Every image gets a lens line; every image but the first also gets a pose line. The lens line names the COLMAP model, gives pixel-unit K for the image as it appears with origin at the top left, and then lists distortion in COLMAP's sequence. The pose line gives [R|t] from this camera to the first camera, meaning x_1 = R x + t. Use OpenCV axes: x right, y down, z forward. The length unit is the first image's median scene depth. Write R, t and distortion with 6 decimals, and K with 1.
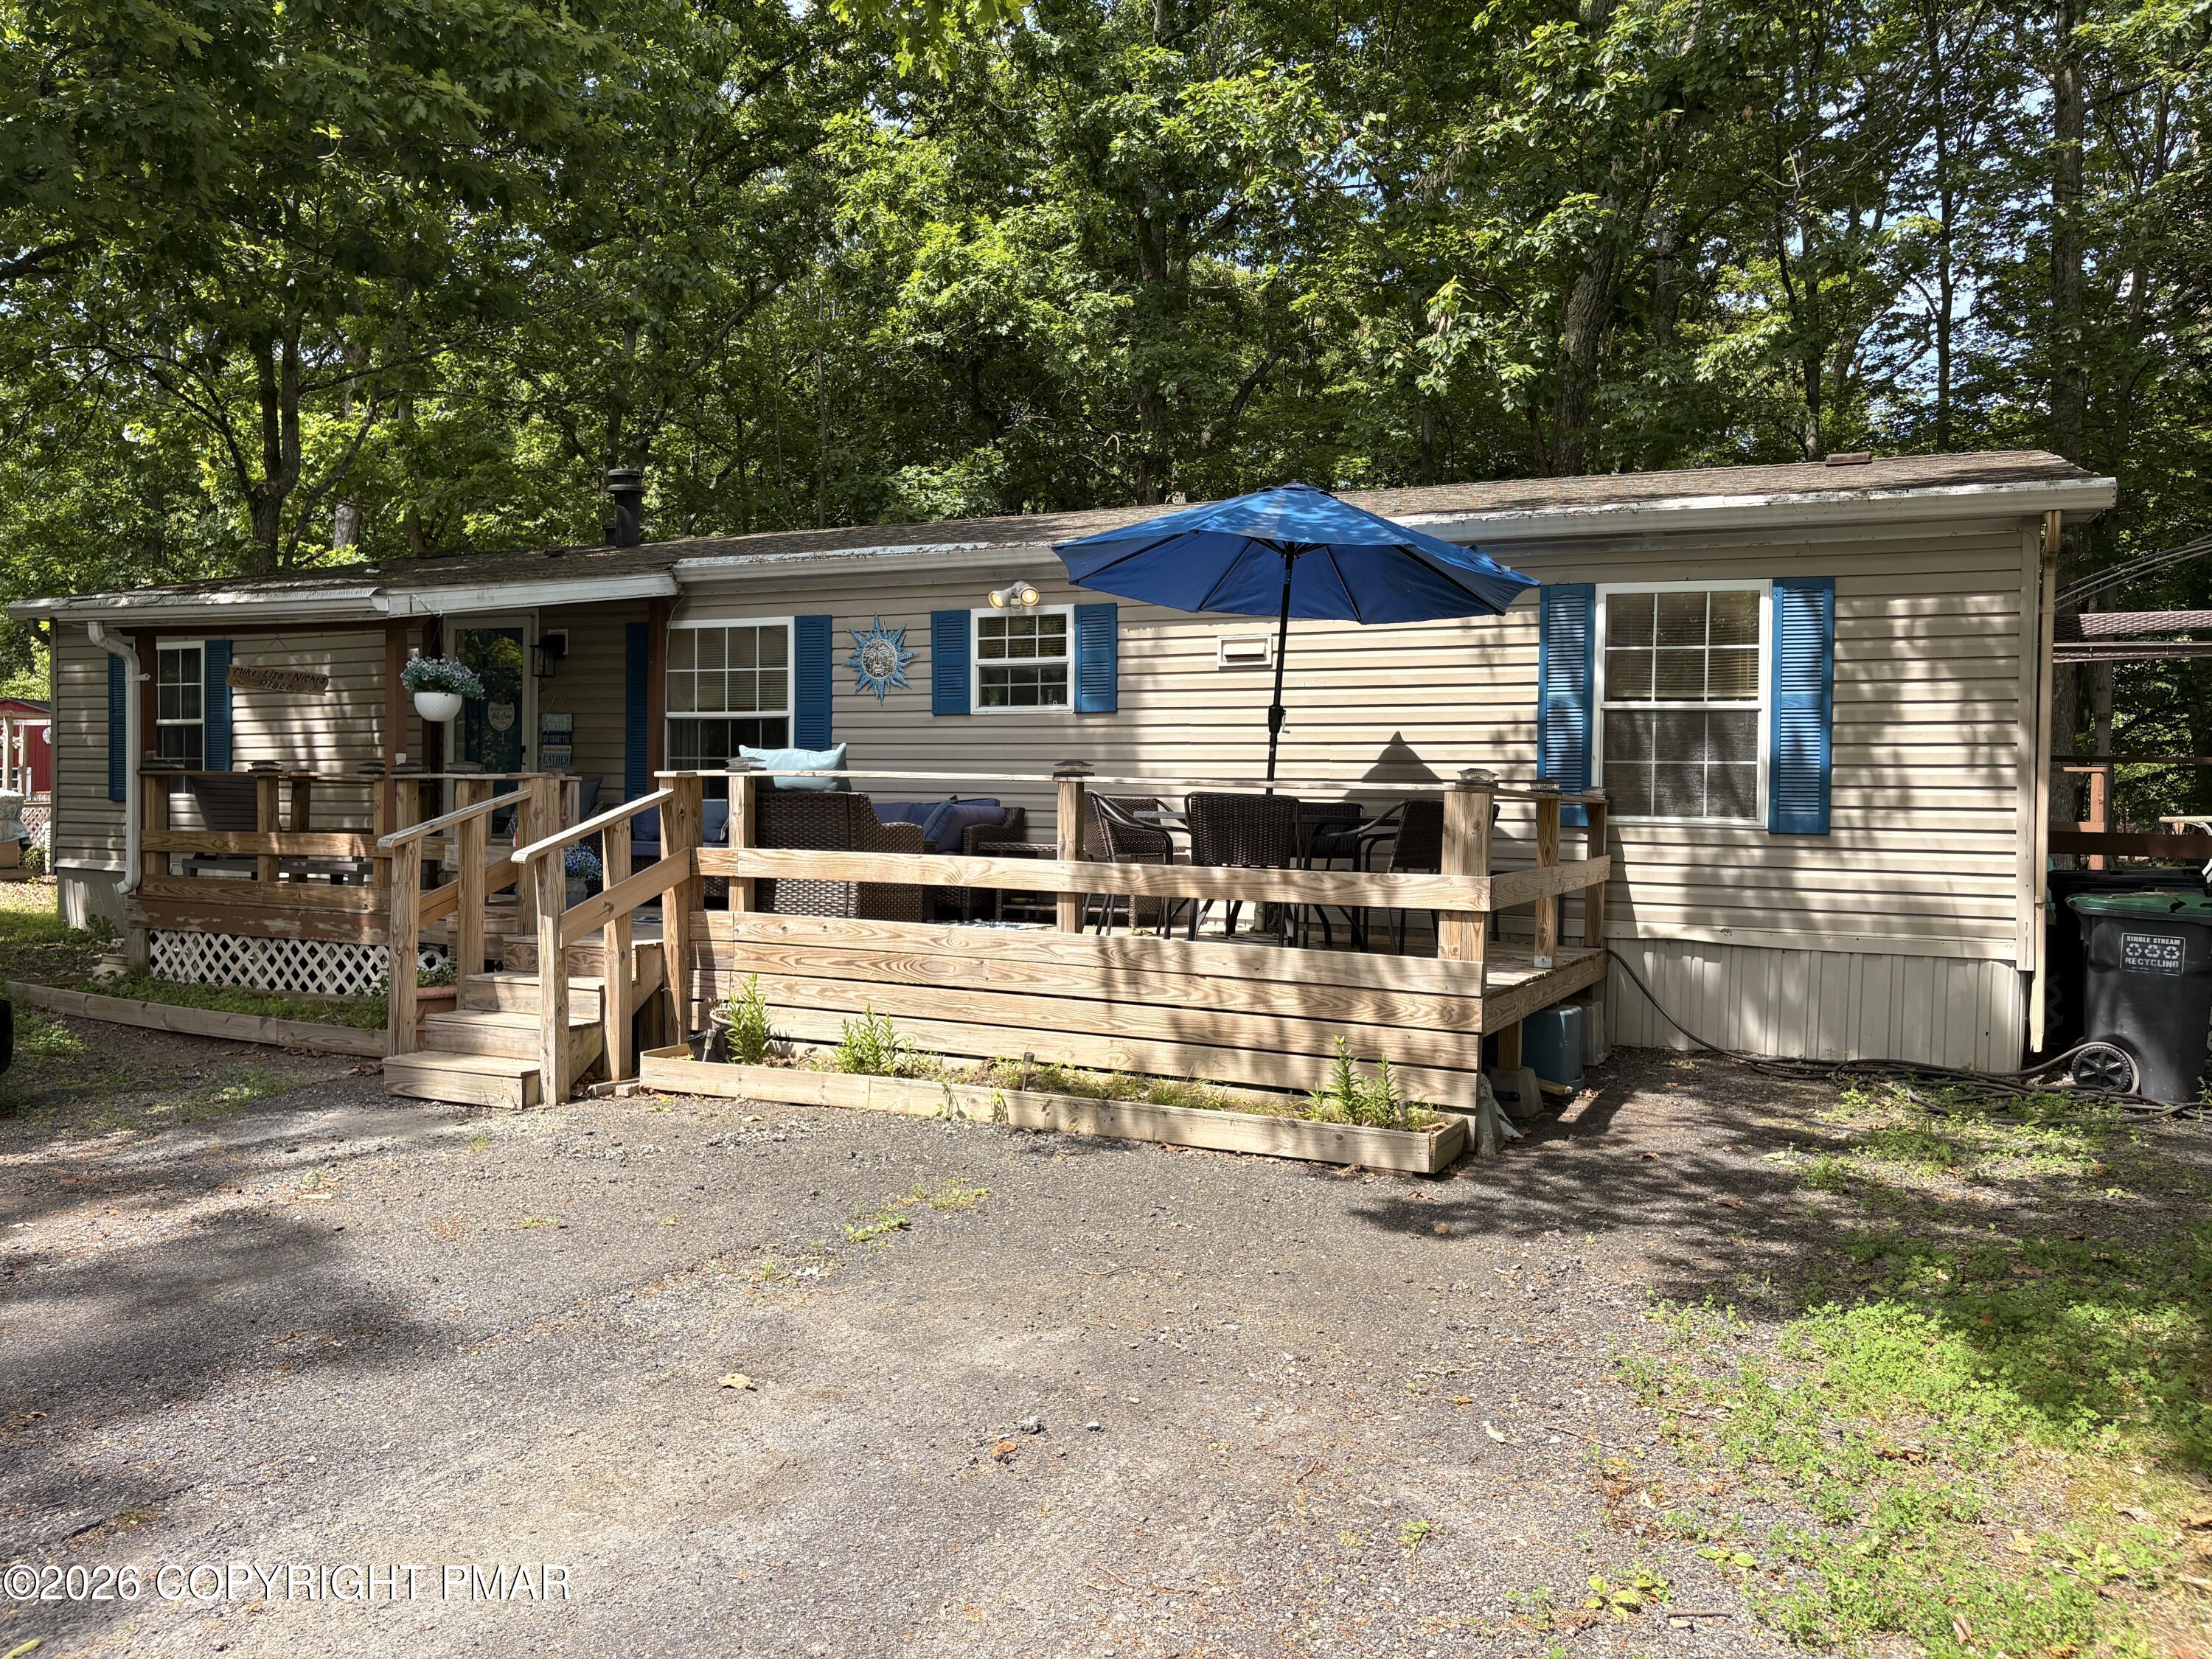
lens RADIAL K [[1732.5, 0, 1112.6], [0, 1732.5, 835.3], [0, 0, 1]] dist [0.044515, -0.033291]
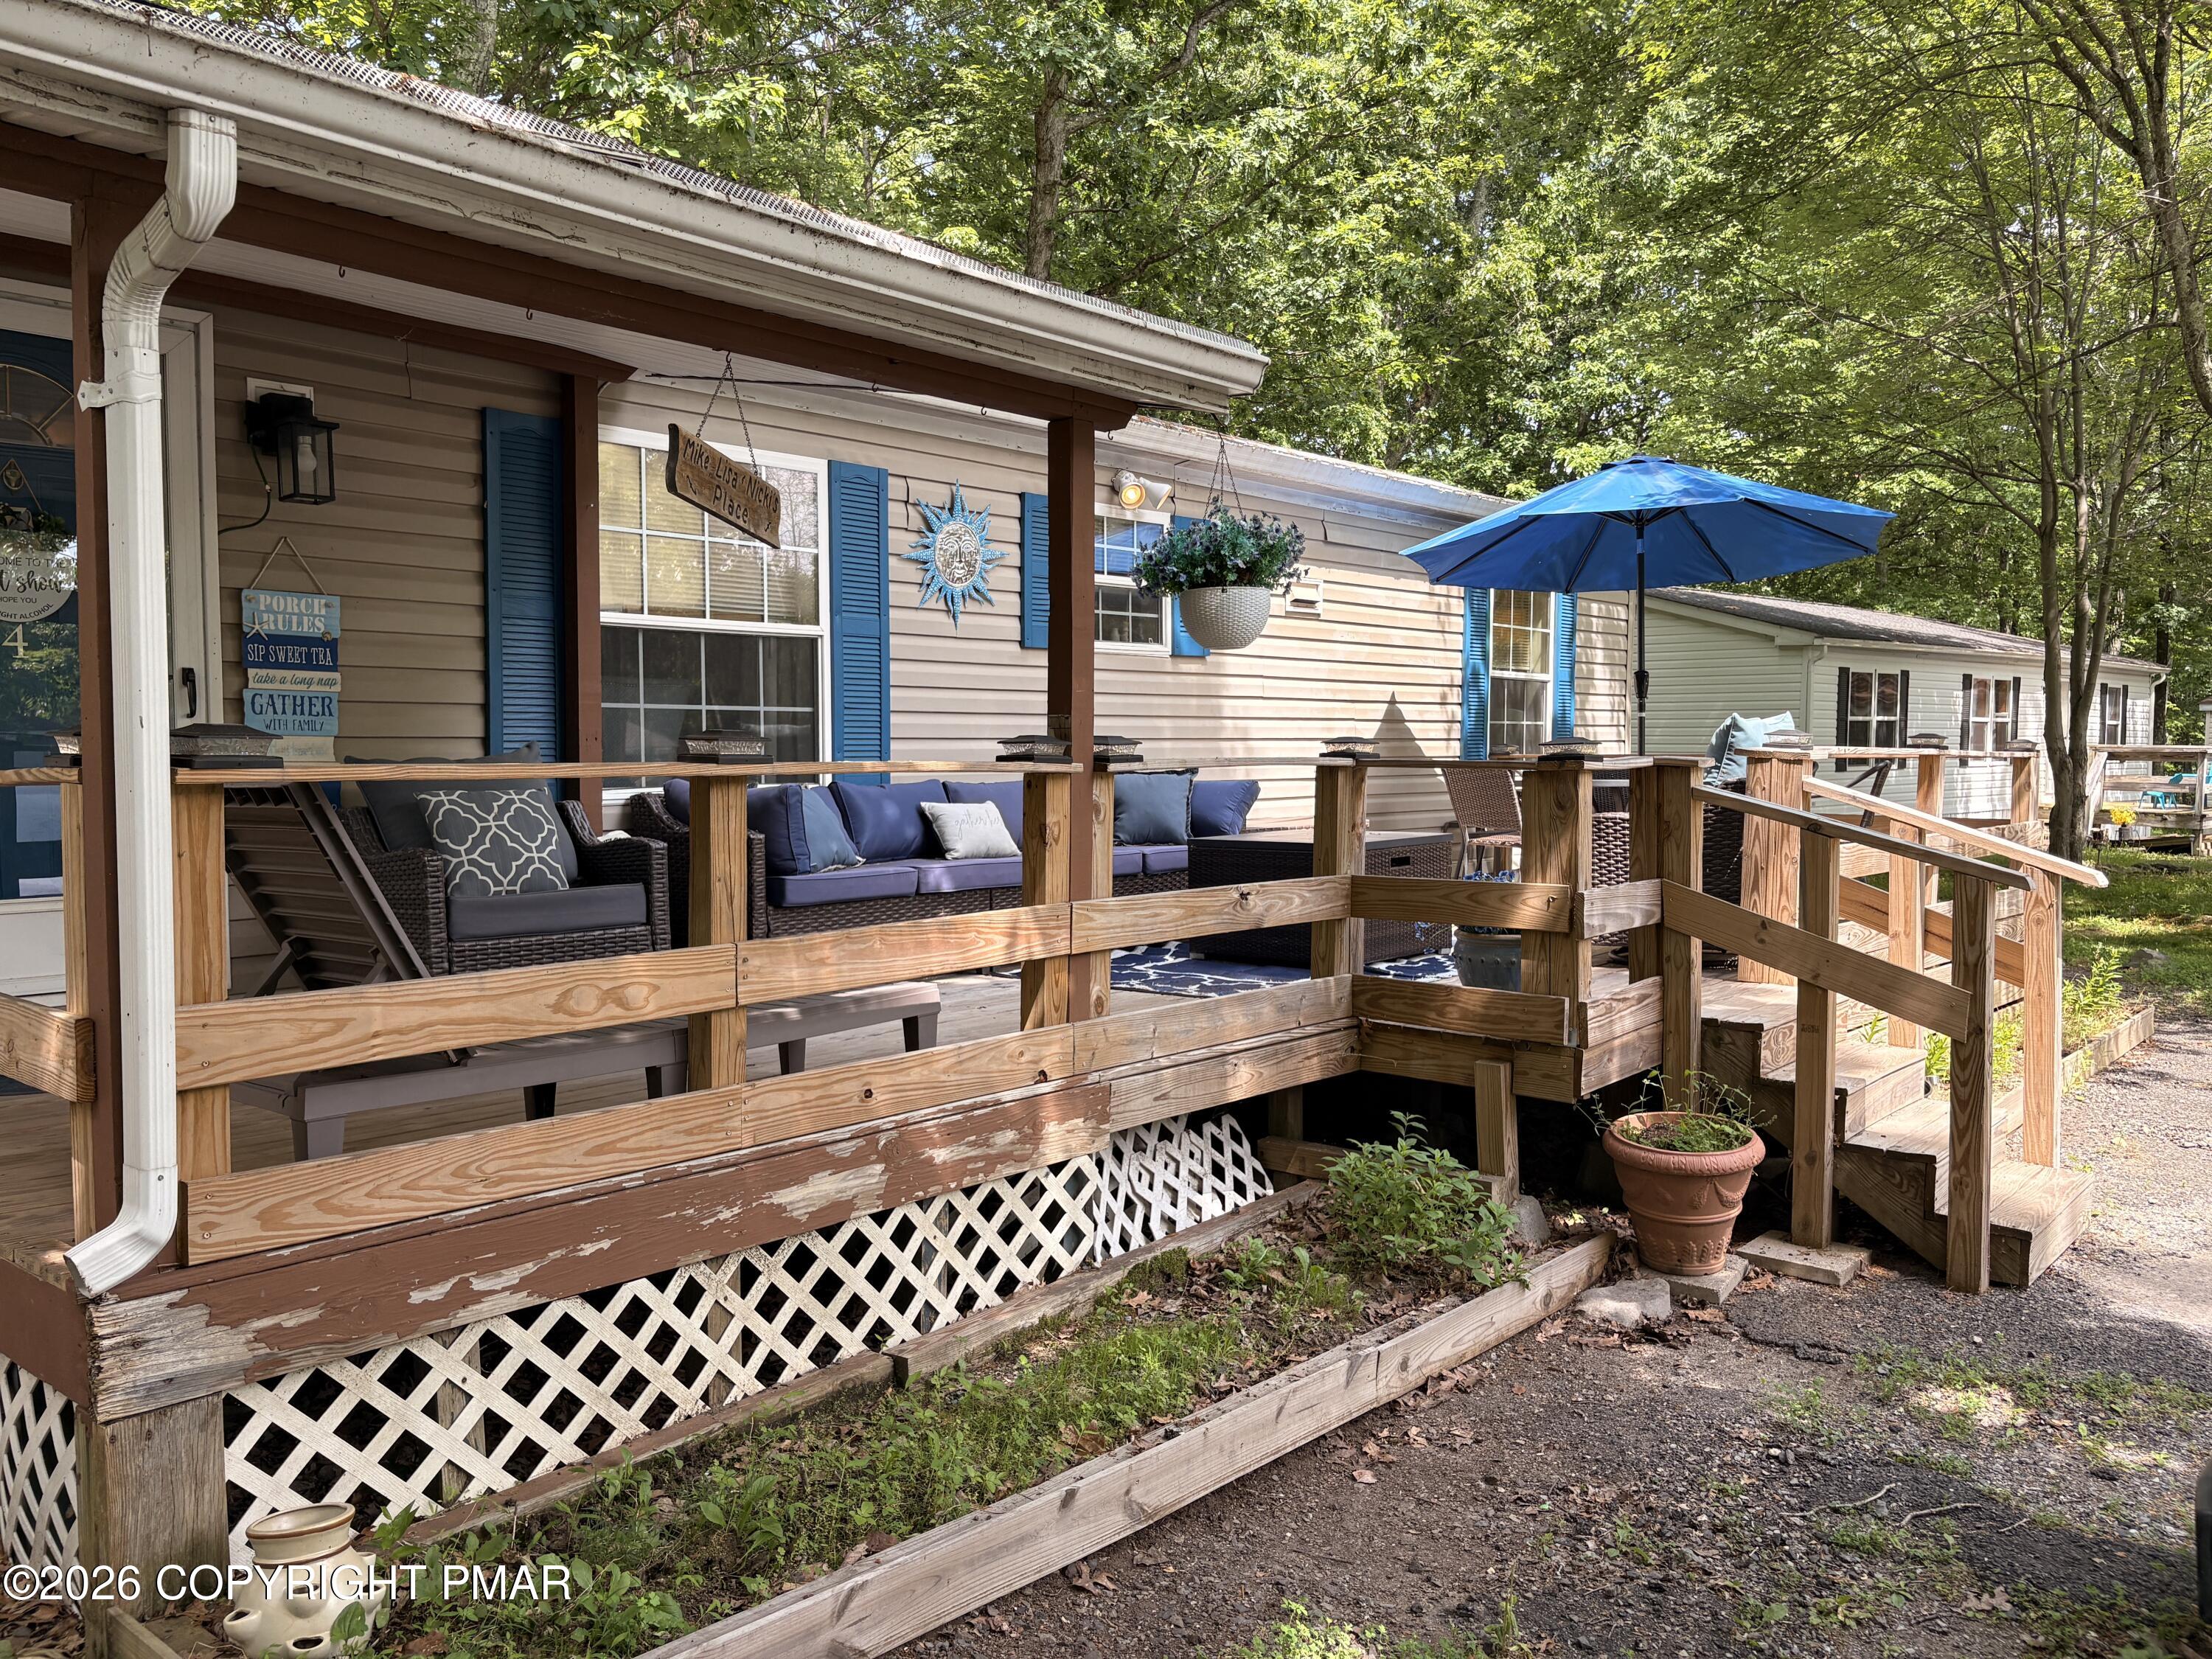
lens RADIAL K [[1732.5, 0, 1126.8], [0, 1732.5, 841.1], [0, 0, 1]] dist [0.044515, -0.033291]
pose [[0.239948, -0.073676, 0.967986, -0.762319], [0.021318, 0.997275, 0.070621, -0.042013], [-0.970552, 0.003690, 0.240865, 0.811695]]
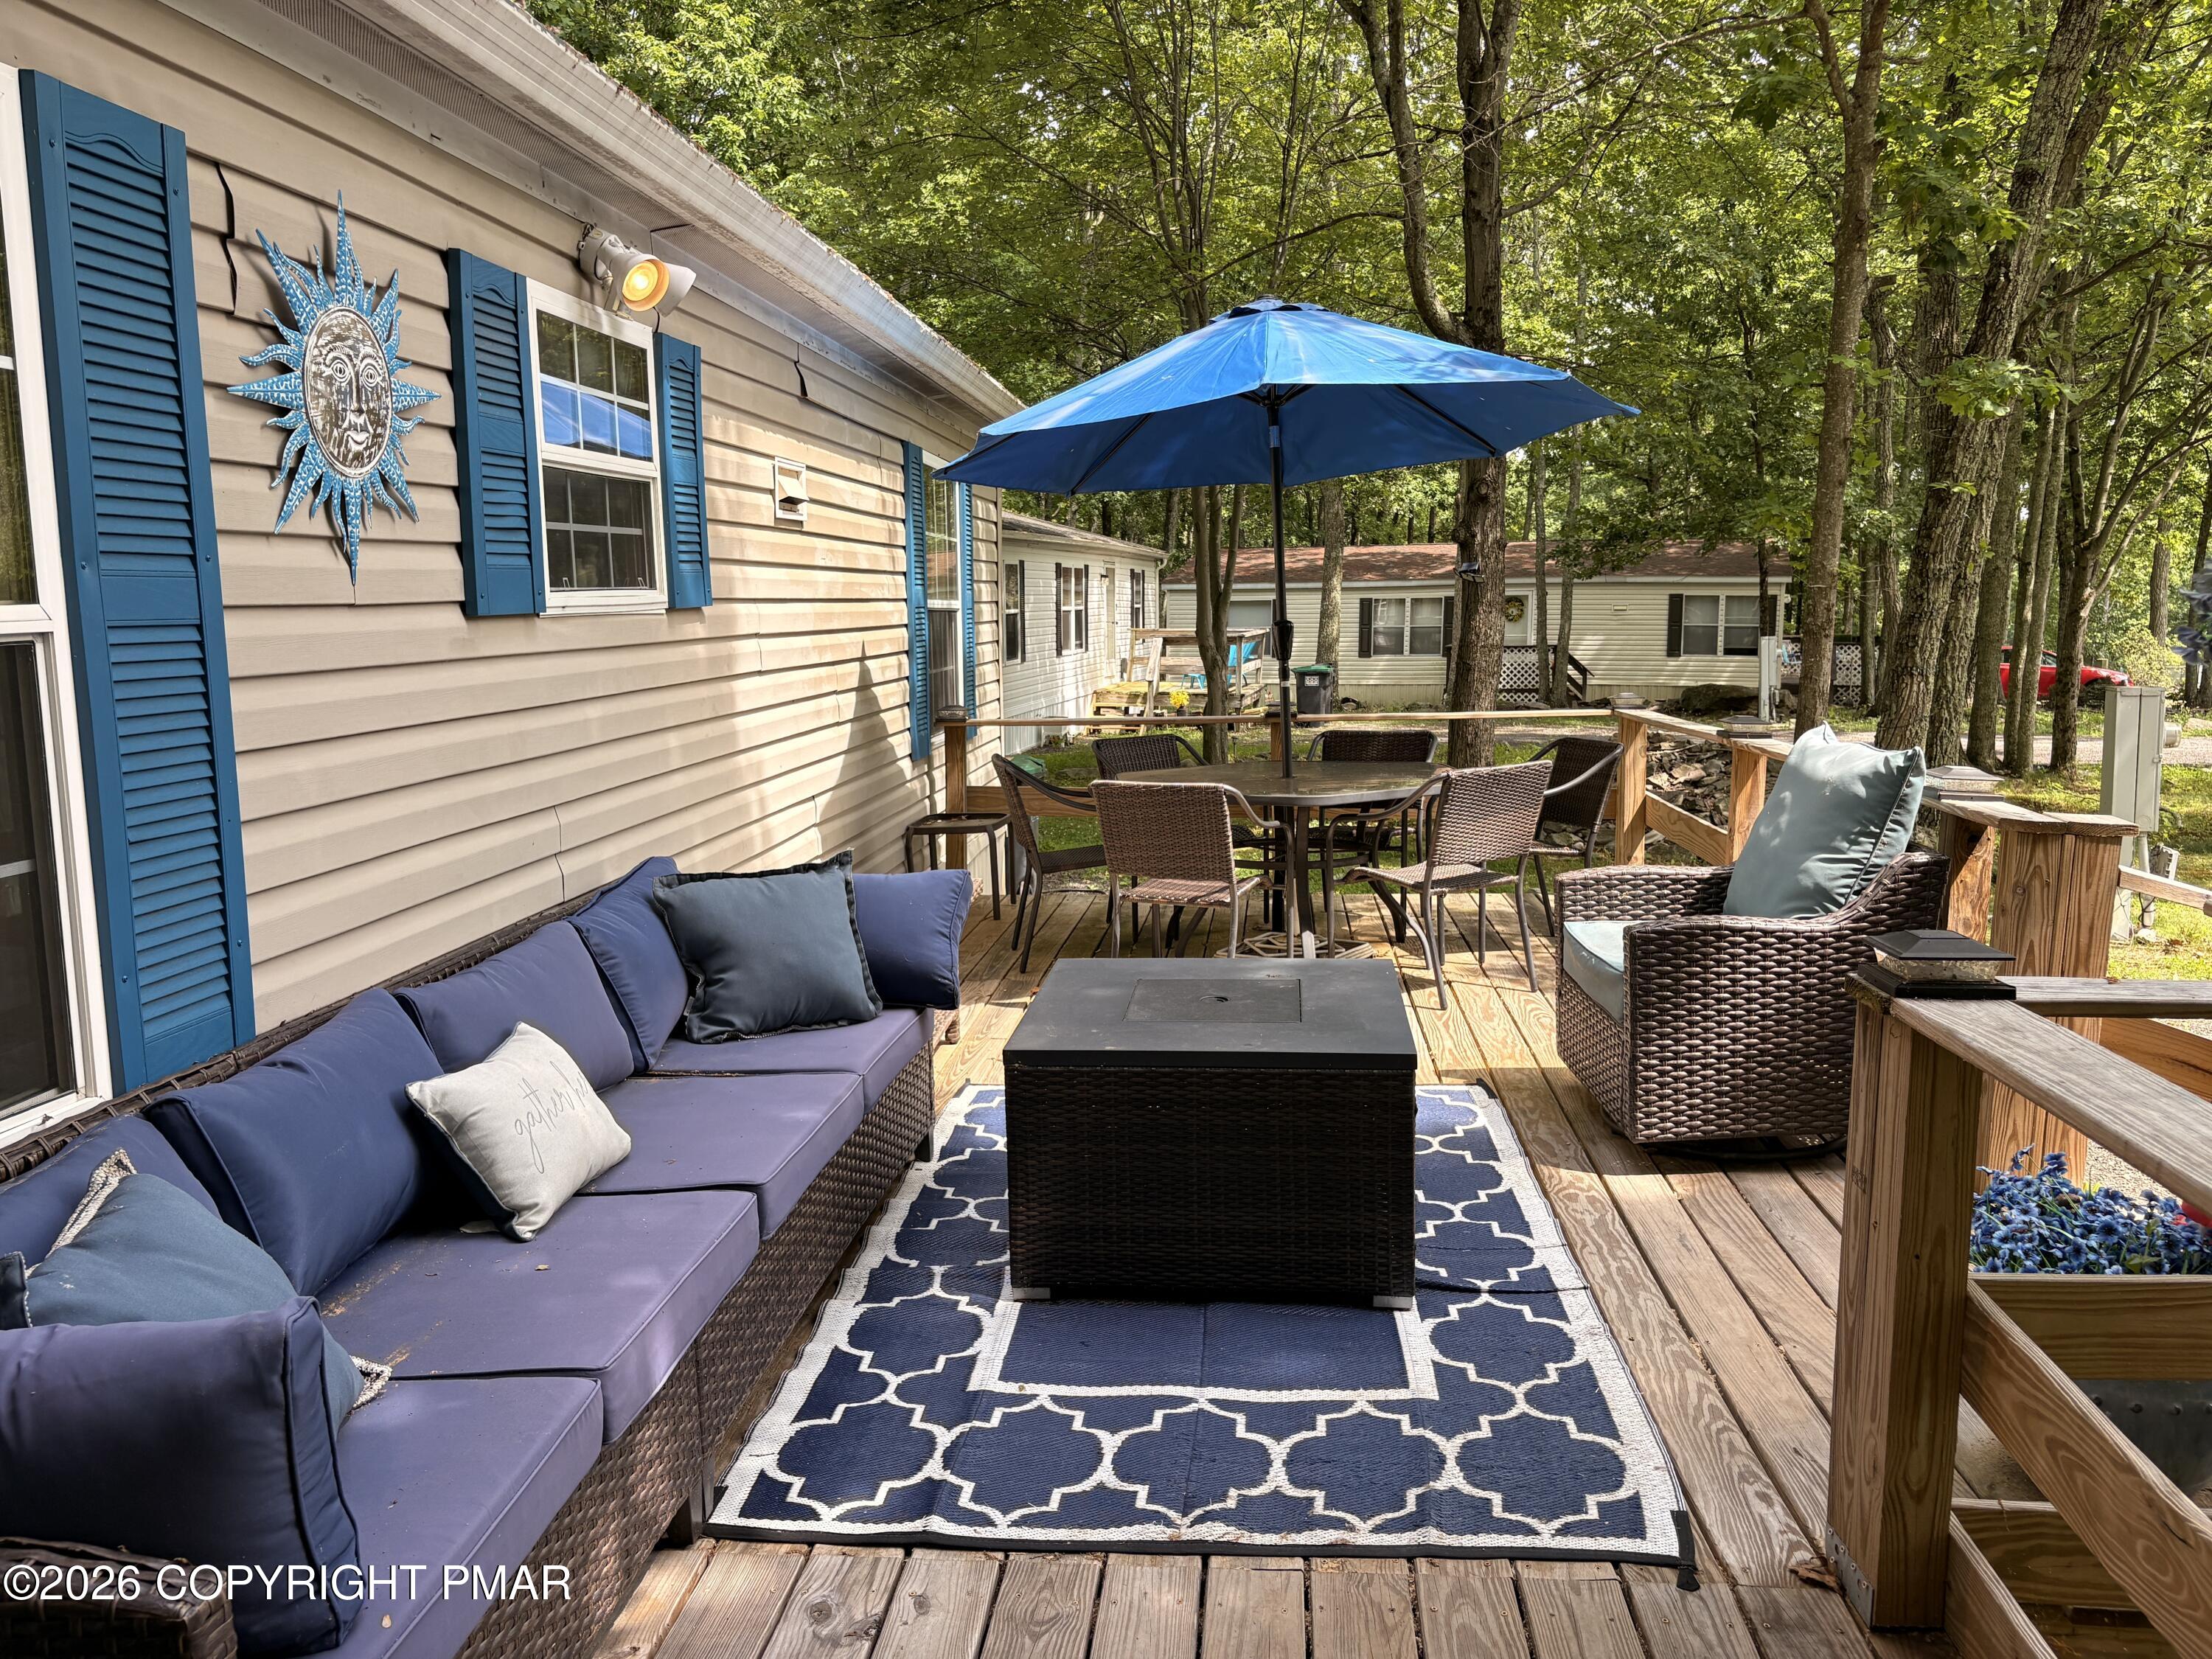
lens RADIAL K [[1732.5, 0, 1111.5], [0, 1732.5, 826.0], [0, 0, 1]] dist [0.044515, -0.033291]
pose [[-0.349283, -0.135845, 0.927118, -0.423248], [0.021734, 0.987994, 0.152953, -0.078718], [-0.936765, 0.073574, -0.342137, 1.017614]]
